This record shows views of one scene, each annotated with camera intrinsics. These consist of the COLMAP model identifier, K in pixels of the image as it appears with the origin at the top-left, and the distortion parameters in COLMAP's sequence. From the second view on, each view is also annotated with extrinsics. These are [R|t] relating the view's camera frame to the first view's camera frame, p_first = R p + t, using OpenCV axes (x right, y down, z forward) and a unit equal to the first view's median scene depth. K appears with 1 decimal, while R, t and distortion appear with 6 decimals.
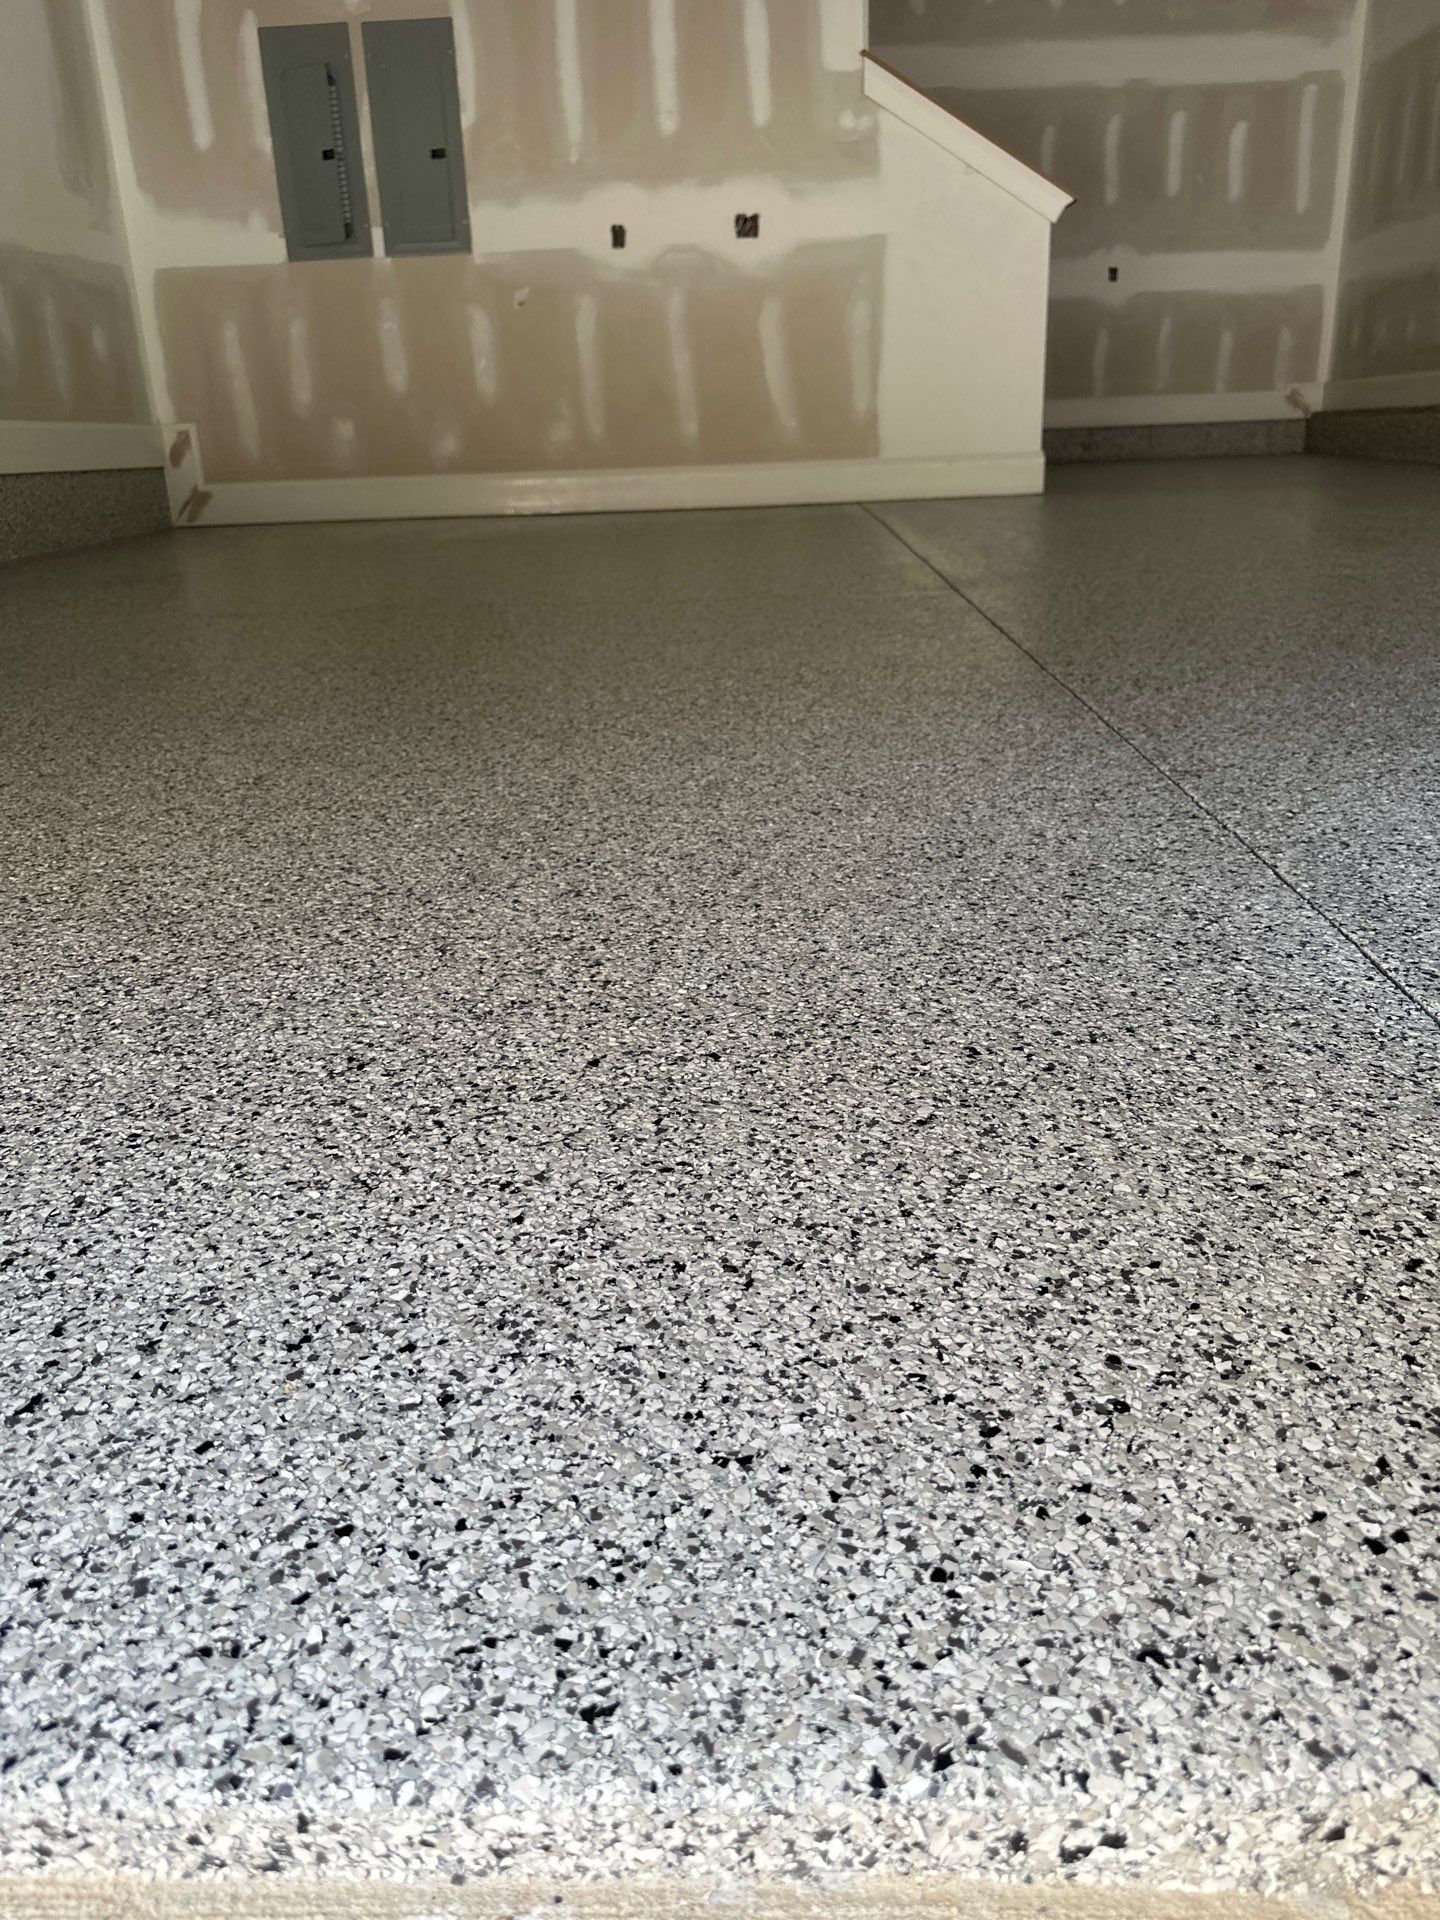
lens RADIAL K [[1367.2, 0, 707.7], [0, 1367.2, 962.2], [0, 0, 1]] dist [0.042212, -0.050945]
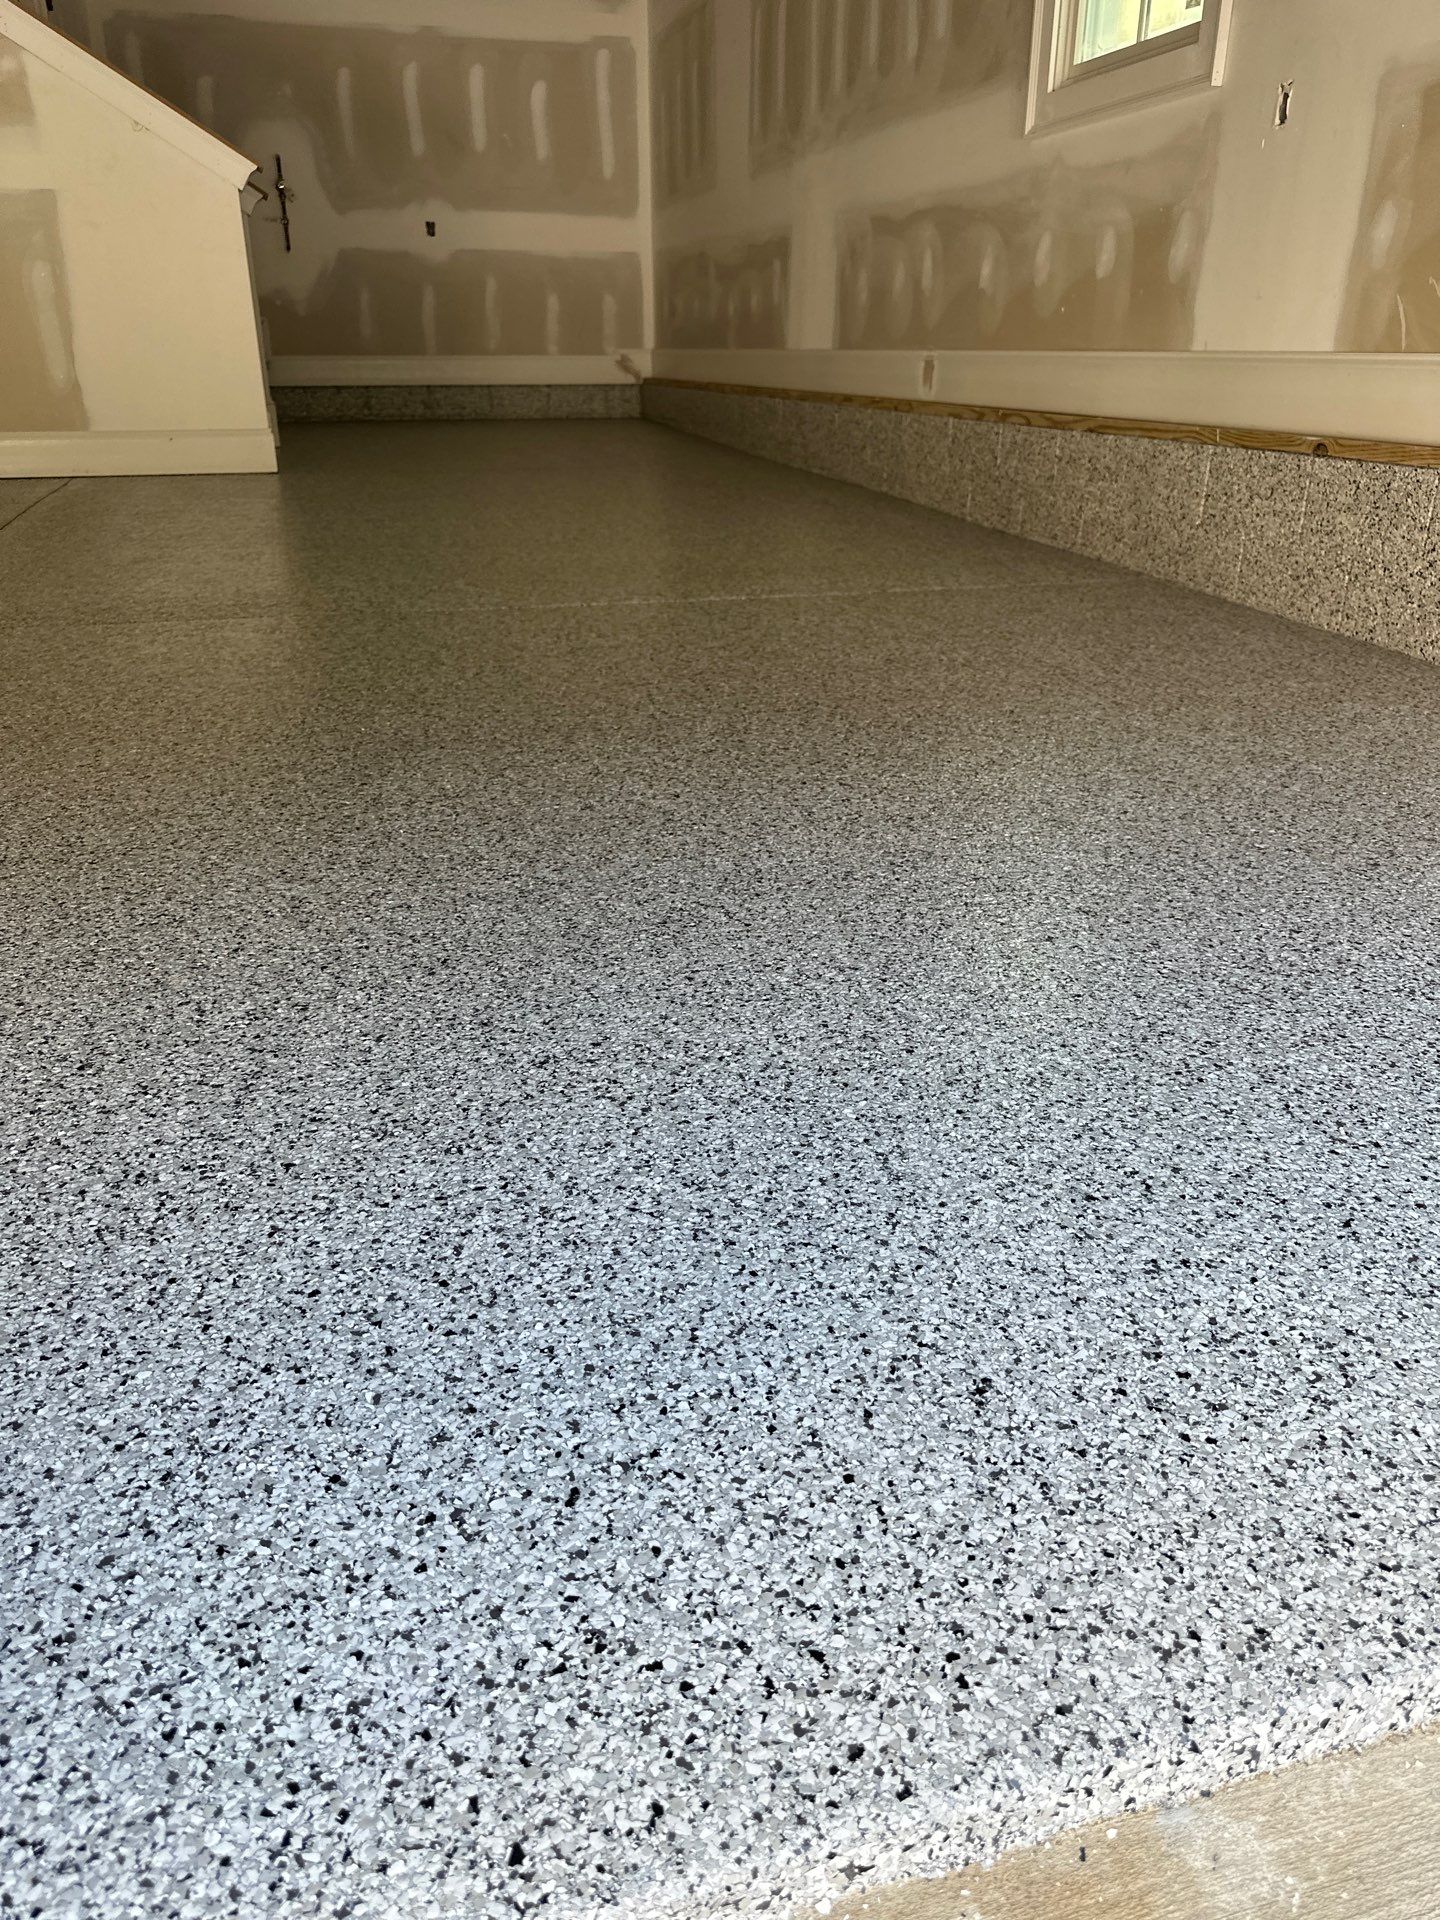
lens RADIAL K [[1367.2, 0, 715.6], [0, 1367.2, 957.0], [0, 0, 1]] dist [0.042212, -0.050945]
pose [[0.957486, -0.084081, 0.275954, 0.251836], [0.069330, 0.995615, 0.062800, -0.040813], [-0.280024, -0.040998, 0.959117, -0.034867]]
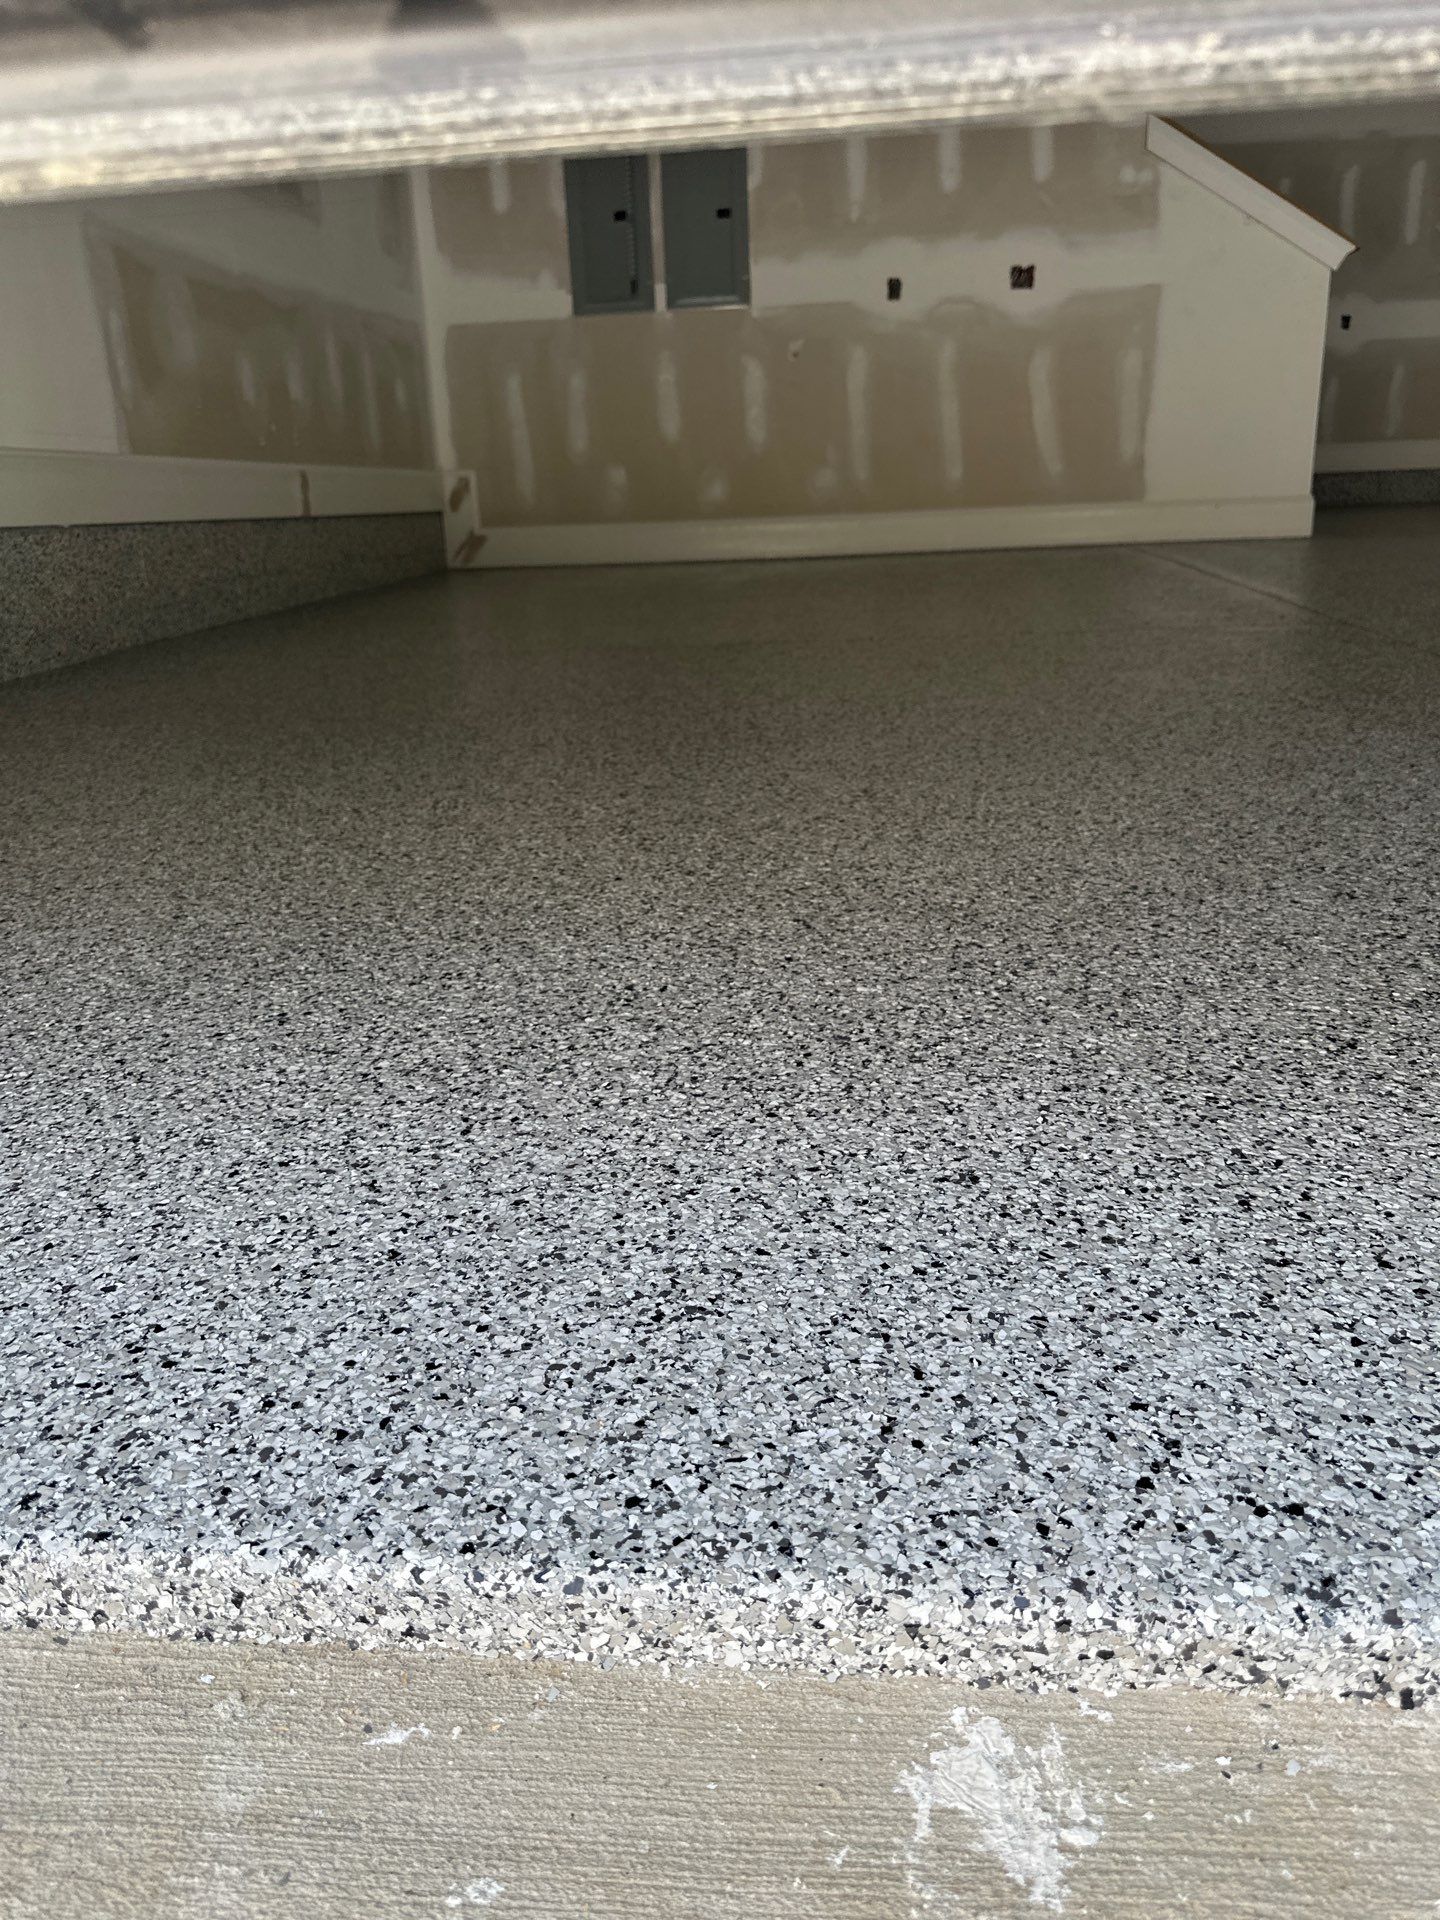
lens RADIAL K [[1367.2, 0, 721.8], [0, 1367.2, 953.3], [0, 0, 1]] dist [0.042212, -0.050945]
pose [[0.997103, 0.024538, -0.071994, -0.106073], [-0.027288, 0.998925, -0.037468, 0.009545], [0.070997, 0.039324, 0.996701, -0.012305]]
